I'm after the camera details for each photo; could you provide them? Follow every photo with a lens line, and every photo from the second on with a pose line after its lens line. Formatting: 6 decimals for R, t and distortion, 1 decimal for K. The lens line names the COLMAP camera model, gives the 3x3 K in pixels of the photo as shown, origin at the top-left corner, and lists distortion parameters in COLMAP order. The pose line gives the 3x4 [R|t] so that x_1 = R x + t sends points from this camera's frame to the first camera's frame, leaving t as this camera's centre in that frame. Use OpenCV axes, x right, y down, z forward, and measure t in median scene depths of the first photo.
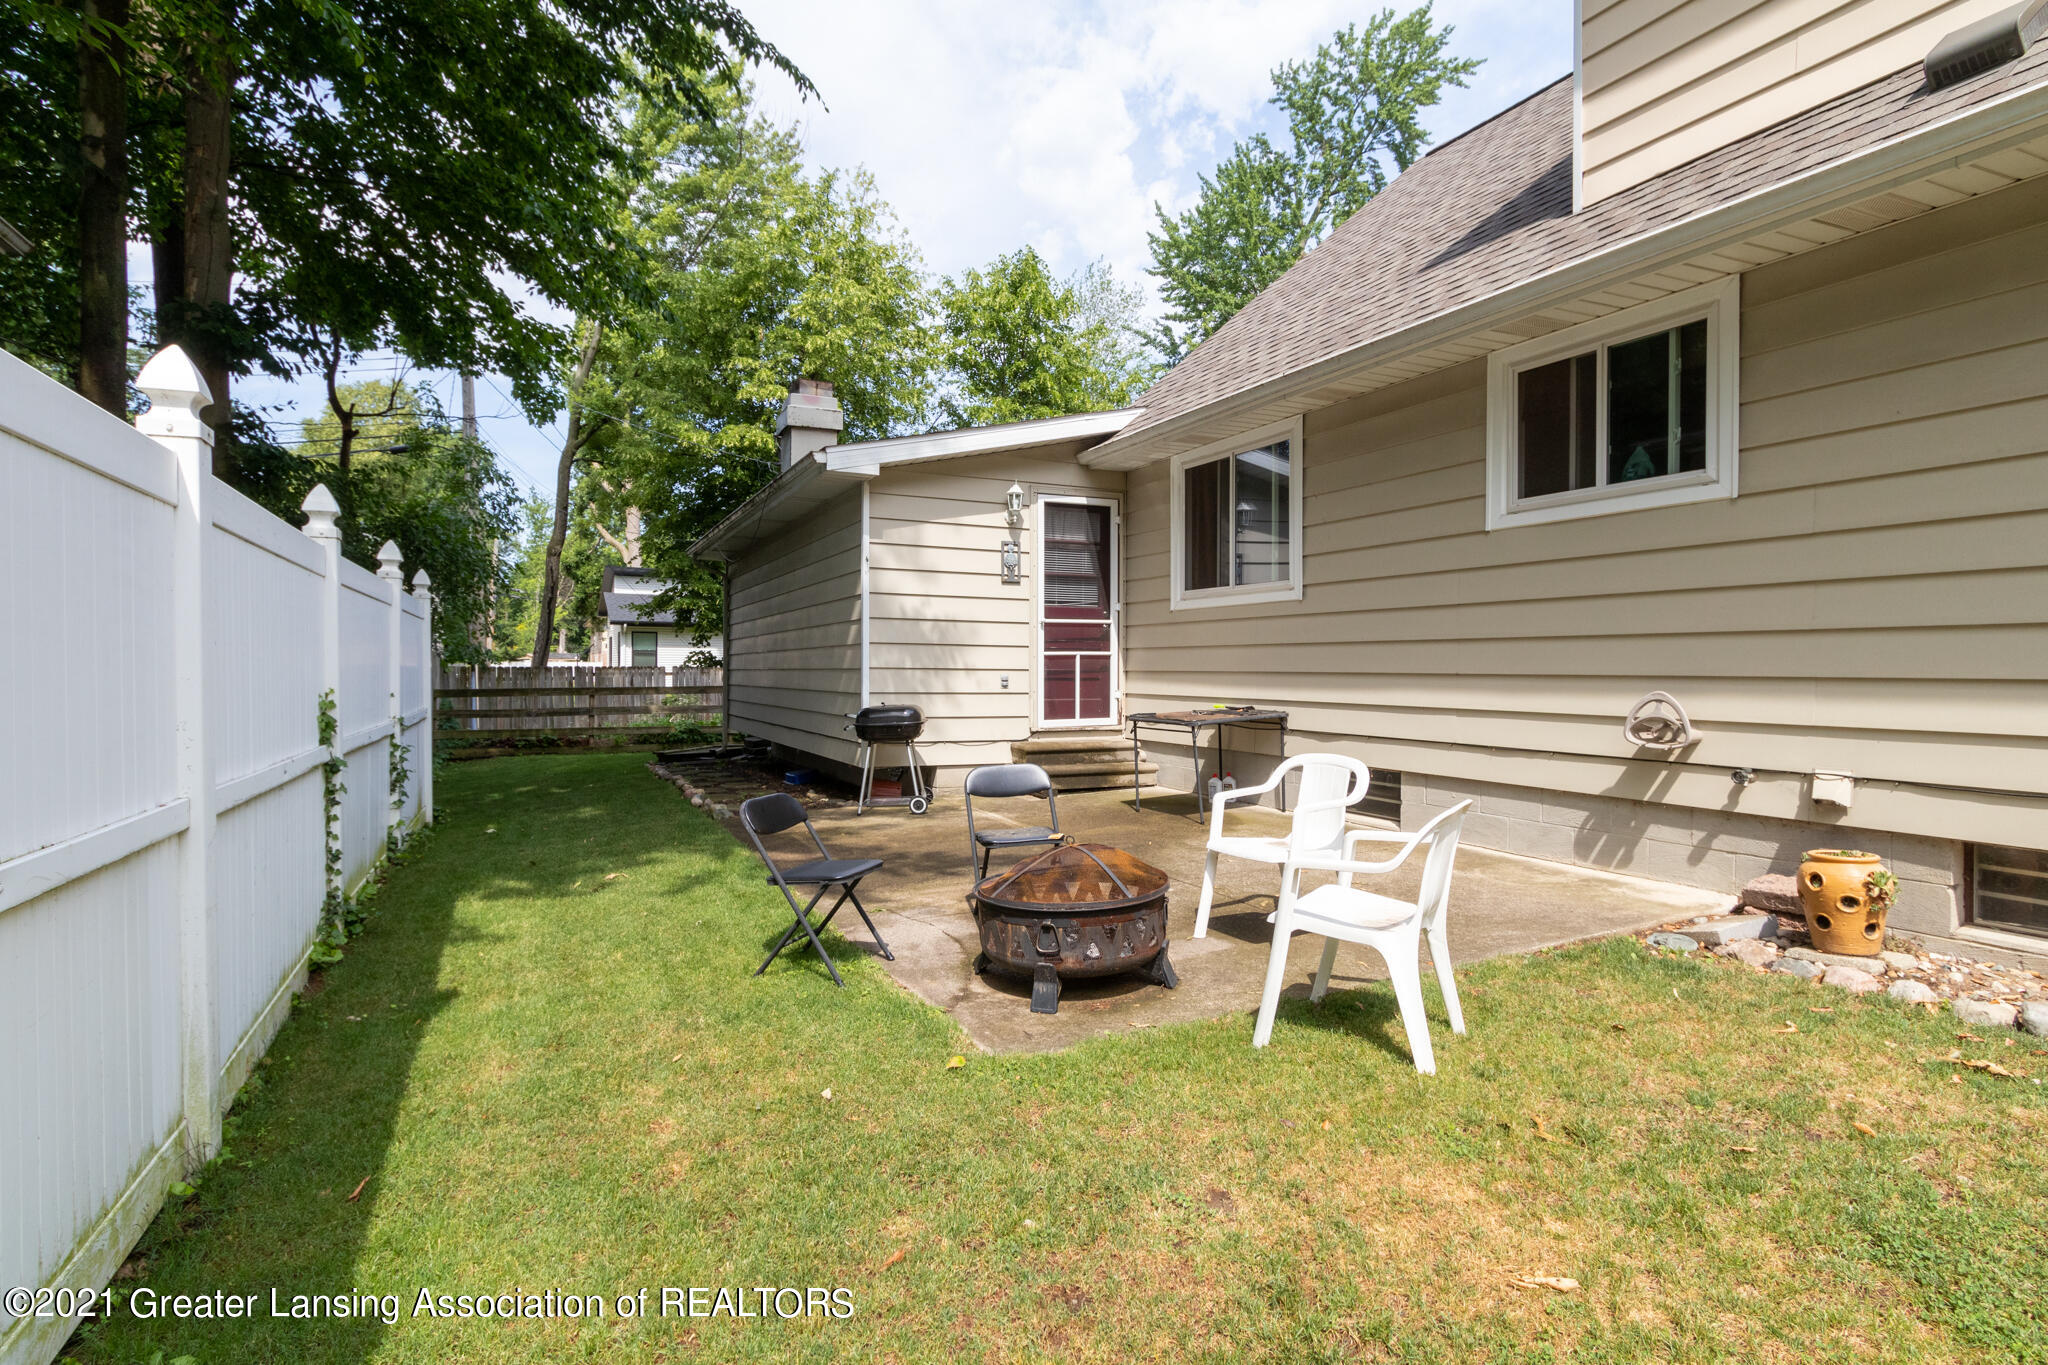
lens RADIAL K [[1128.6, 0, 1024.0], [0, 1128.6, 682.5], [0, 0, 1]] dist [0.061459, 0.000214]
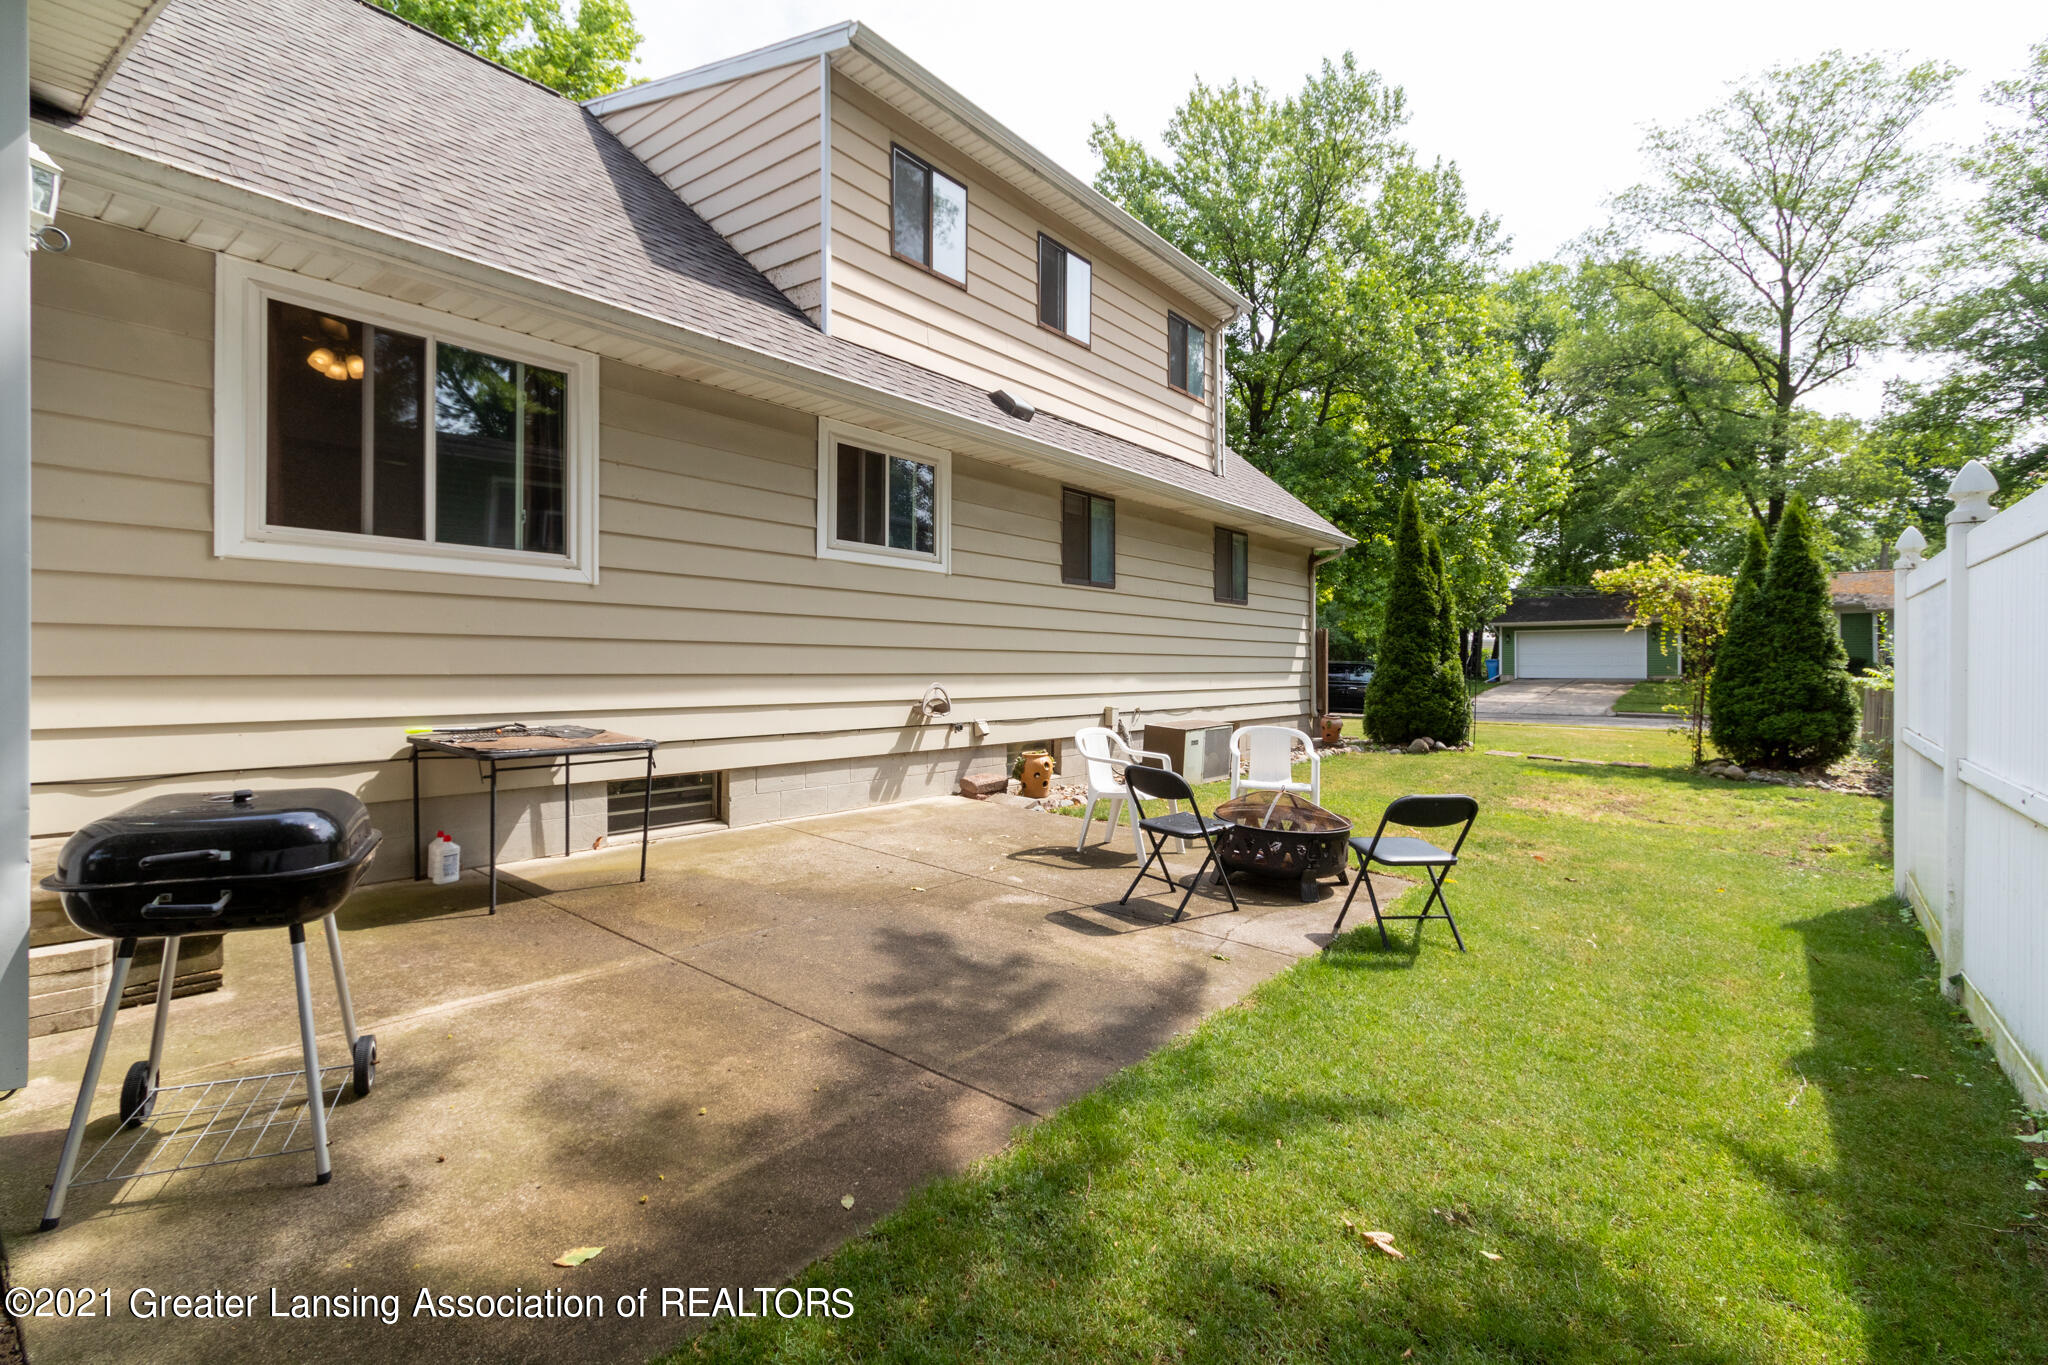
lens RADIAL K [[912.0, 0, 1024.0], [0, 912.0, 682.5], [0, 0, 1]] dist [-0.000481, -0.000103]
pose [[-0.453133, -0.019528, 0.891229, -0.636115], [0.007473, 0.999642, 0.025703, -0.024095], [-0.891411, 0.018307, -0.452825, 1.375742]]
